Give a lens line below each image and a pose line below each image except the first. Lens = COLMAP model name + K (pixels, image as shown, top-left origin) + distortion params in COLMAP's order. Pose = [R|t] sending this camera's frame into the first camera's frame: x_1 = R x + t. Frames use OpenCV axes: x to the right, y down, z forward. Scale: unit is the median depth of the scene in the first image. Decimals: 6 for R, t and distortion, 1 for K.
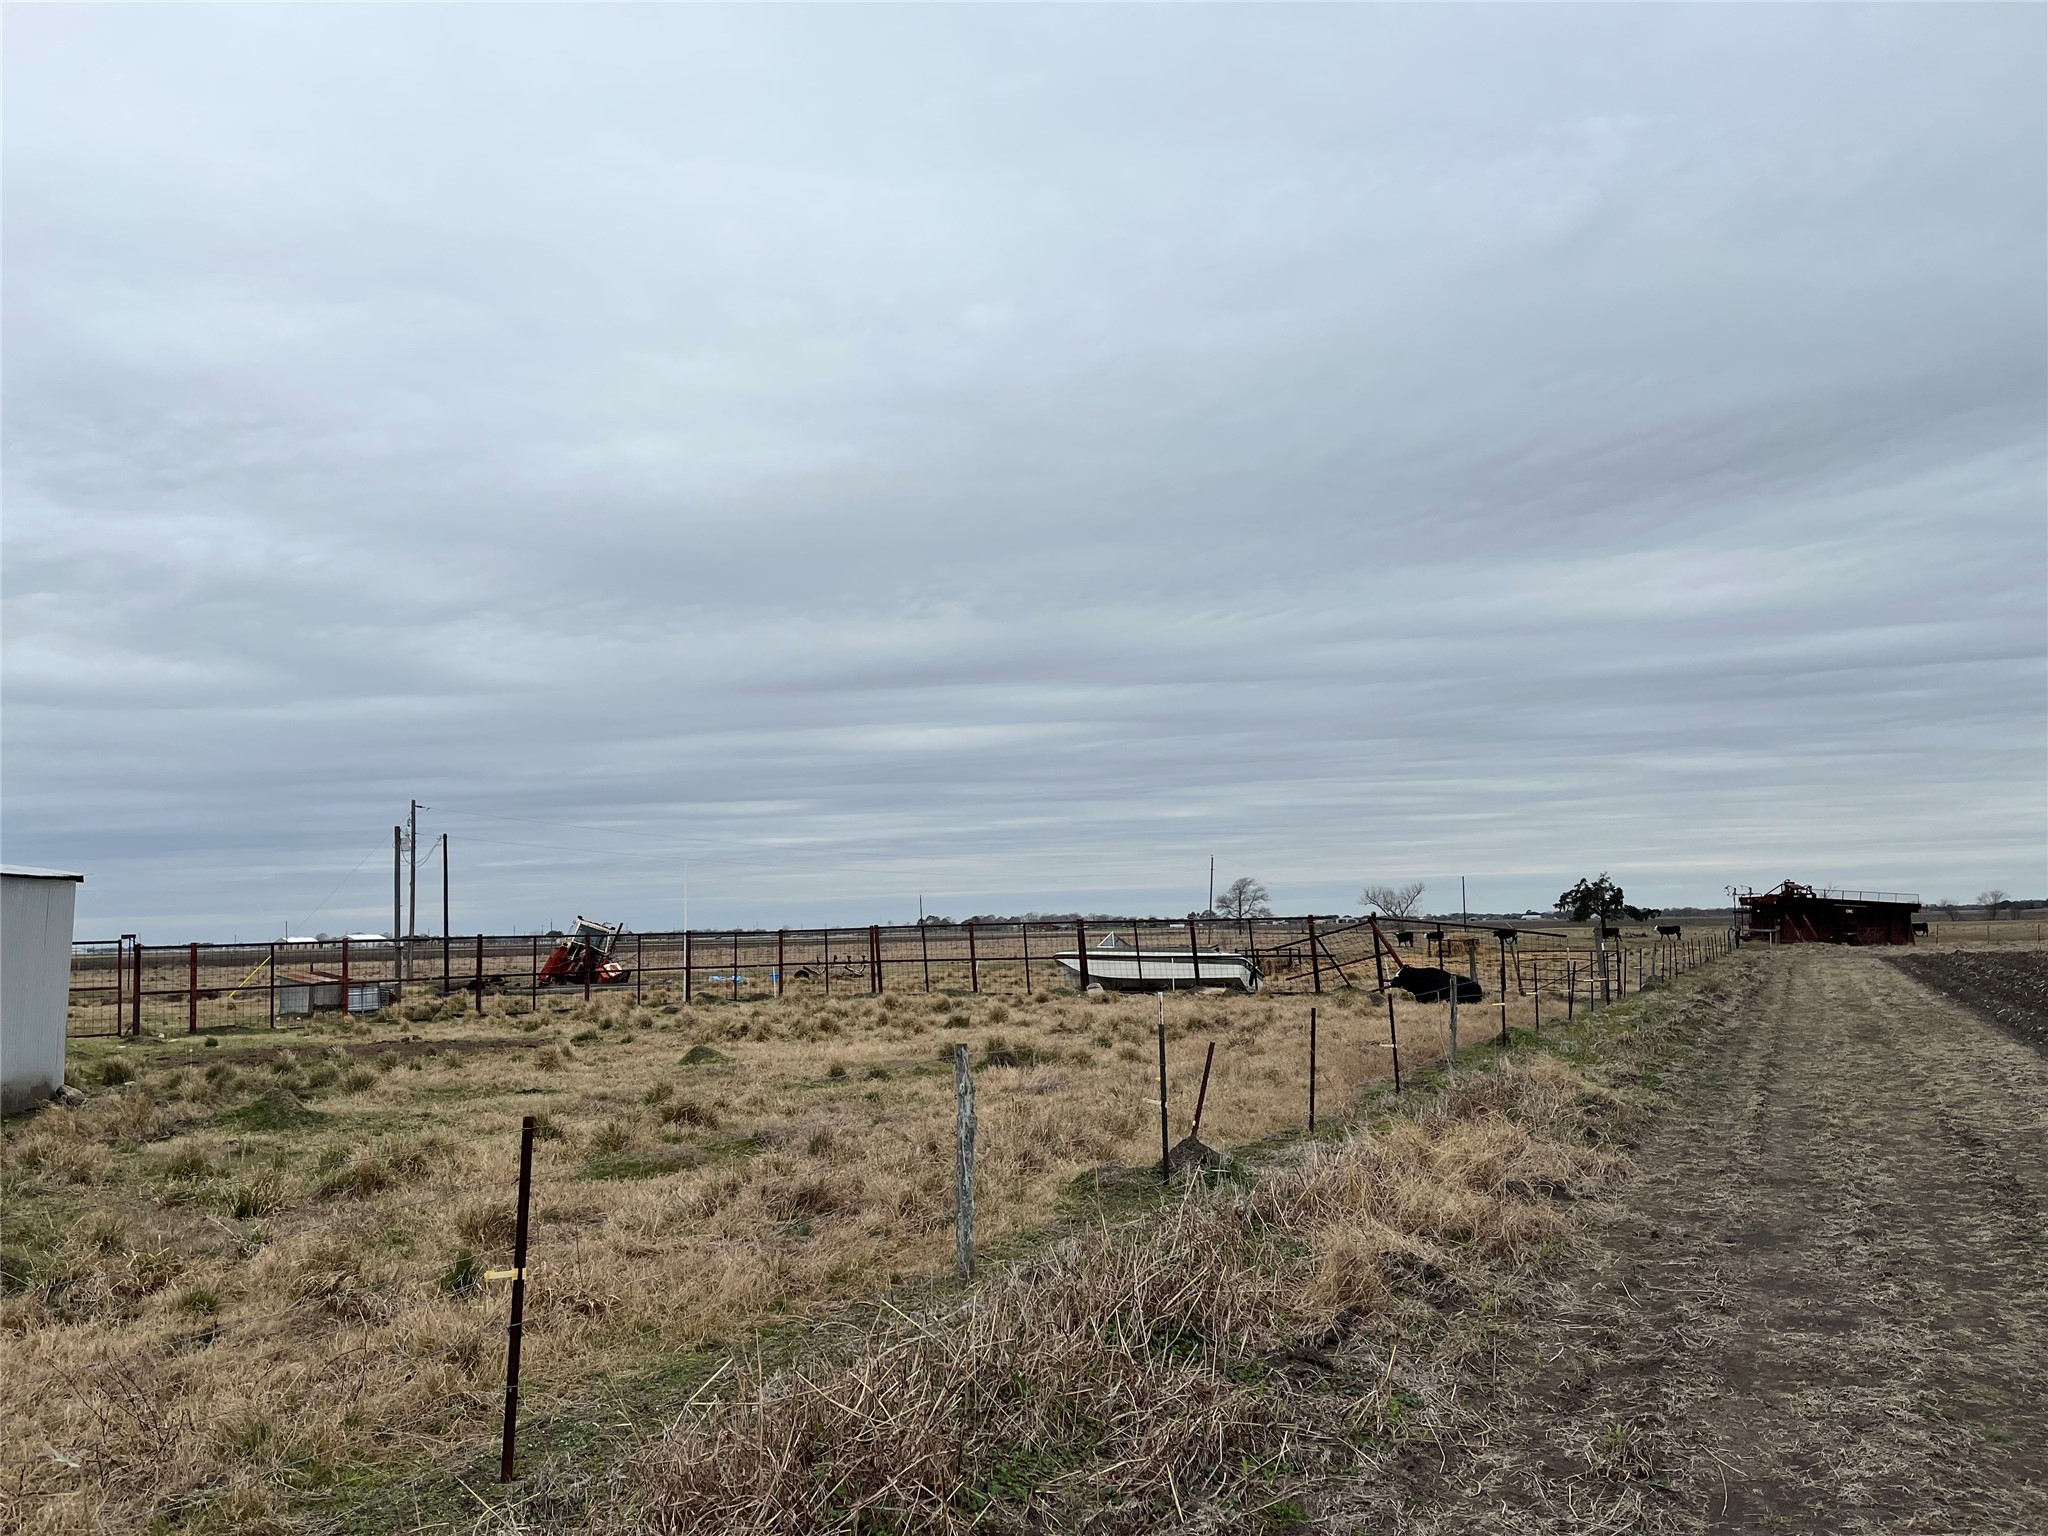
lens RADIAL K [[1544.5, 0, 1041.3], [0, 1544.5, 775.4], [0, 0, 1]] dist [0.083108, -0.114599]
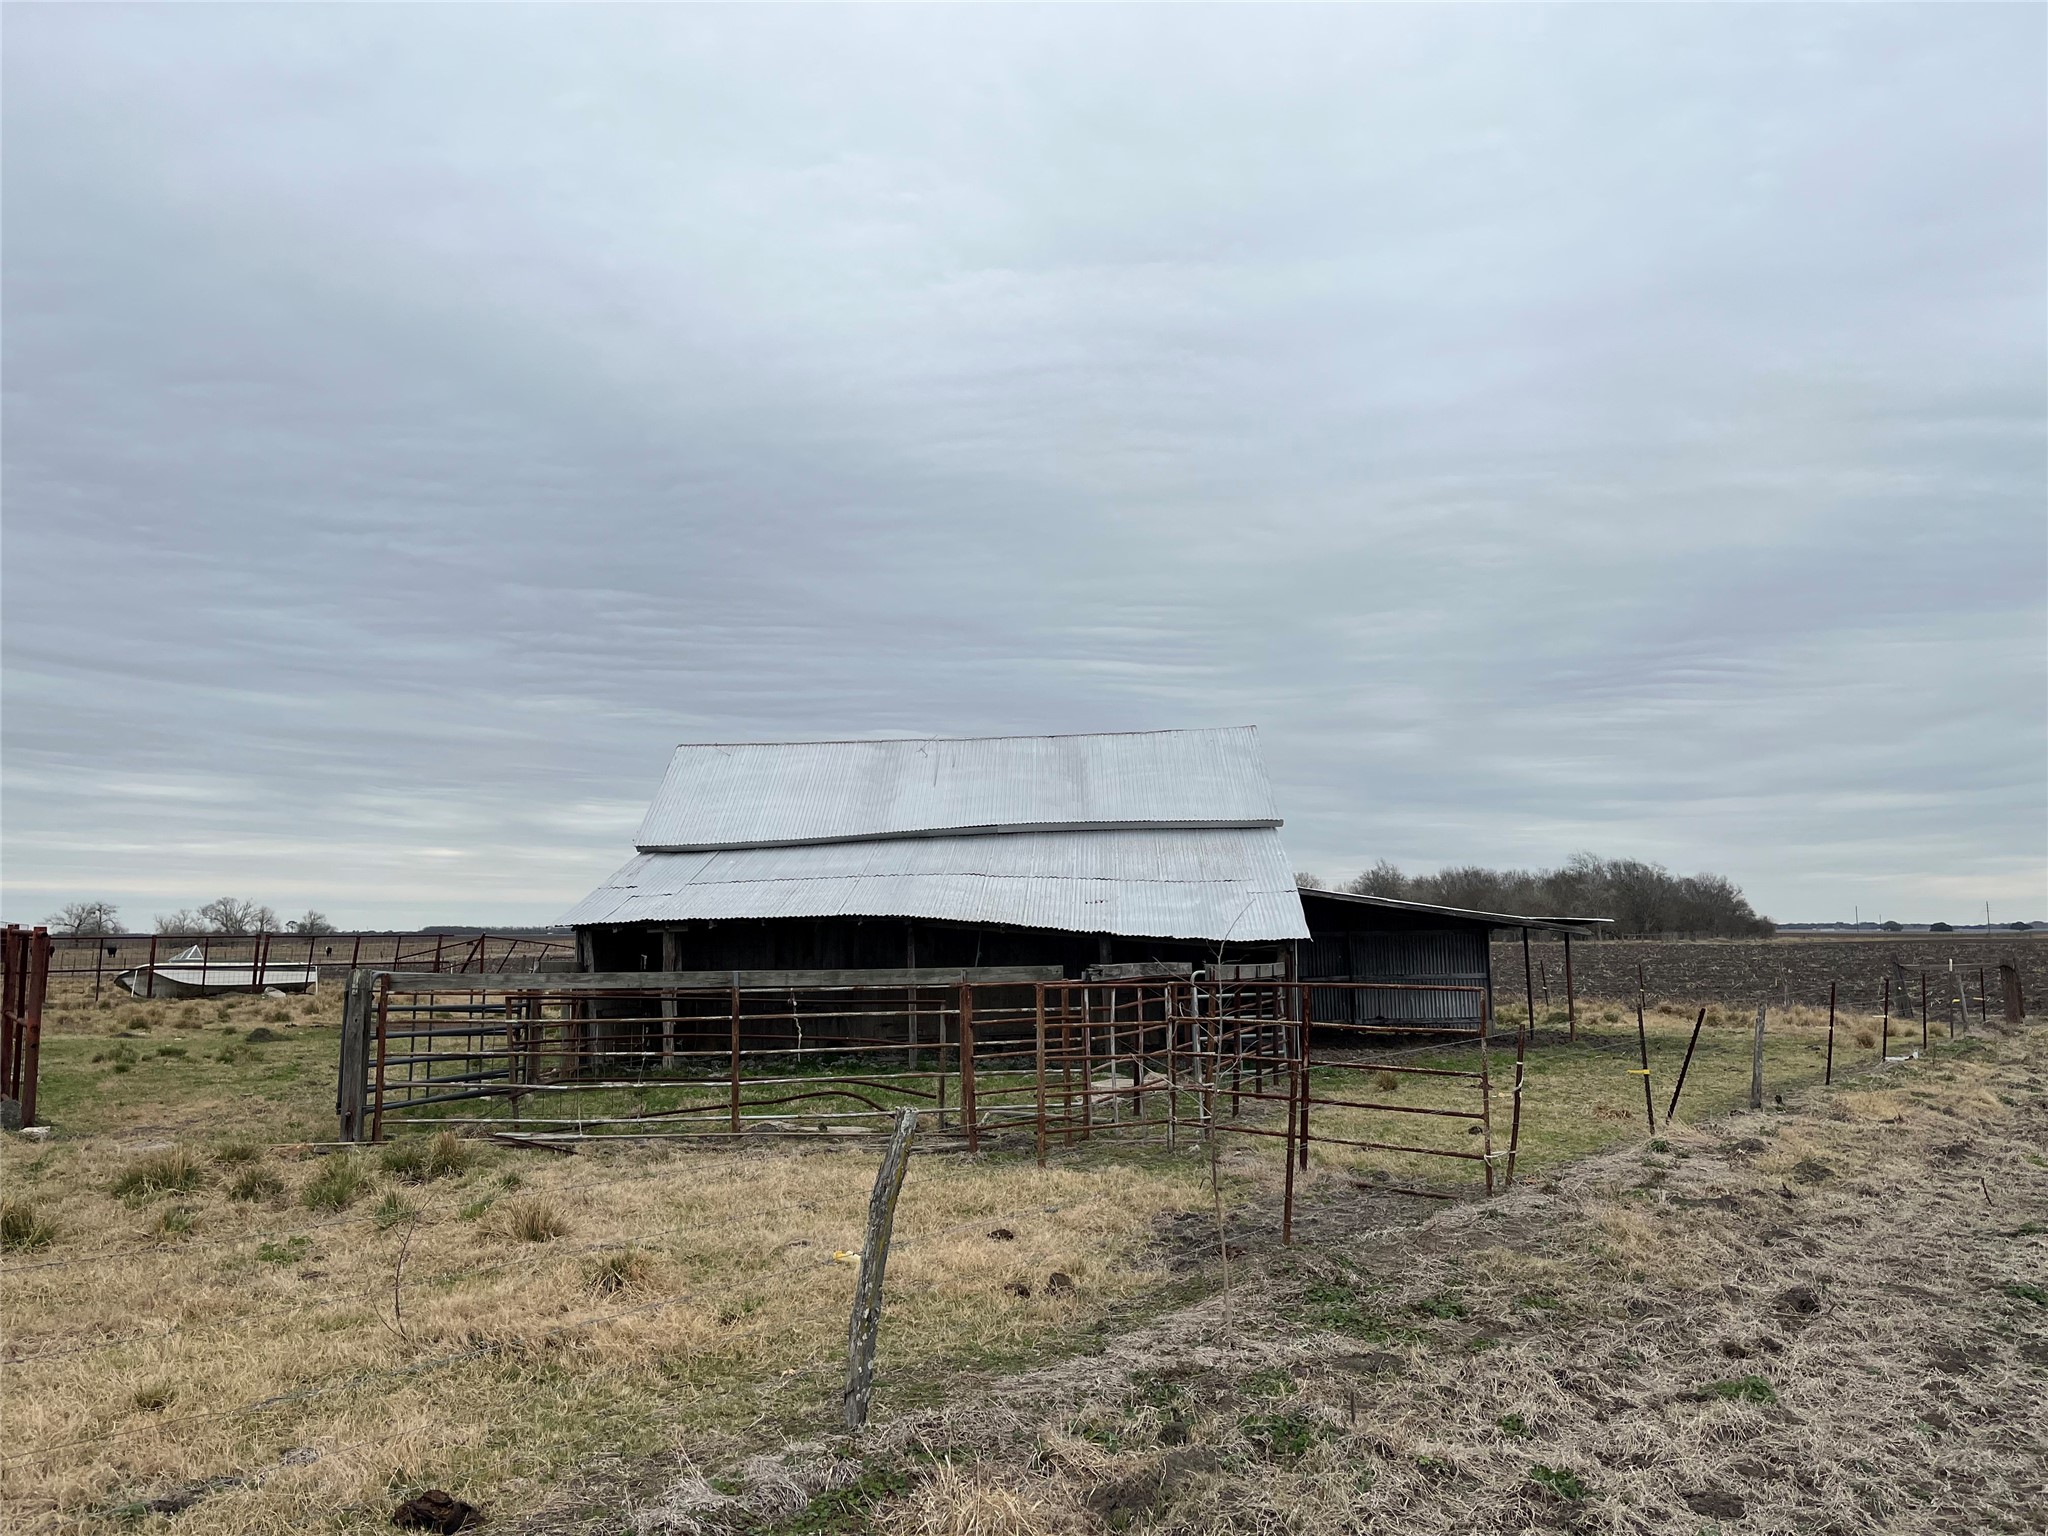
lens RADIAL K [[1544.5, 0, 1039.3], [0, 1544.5, 782.8], [0, 0, 1]] dist [0.083108, -0.114599]
pose [[0.129053, 0.113421, 0.985130, -0.179047], [-0.094810, 0.990298, -0.101595, 0.008478], [-0.987095, -0.080289, 0.138555, 0.051559]]
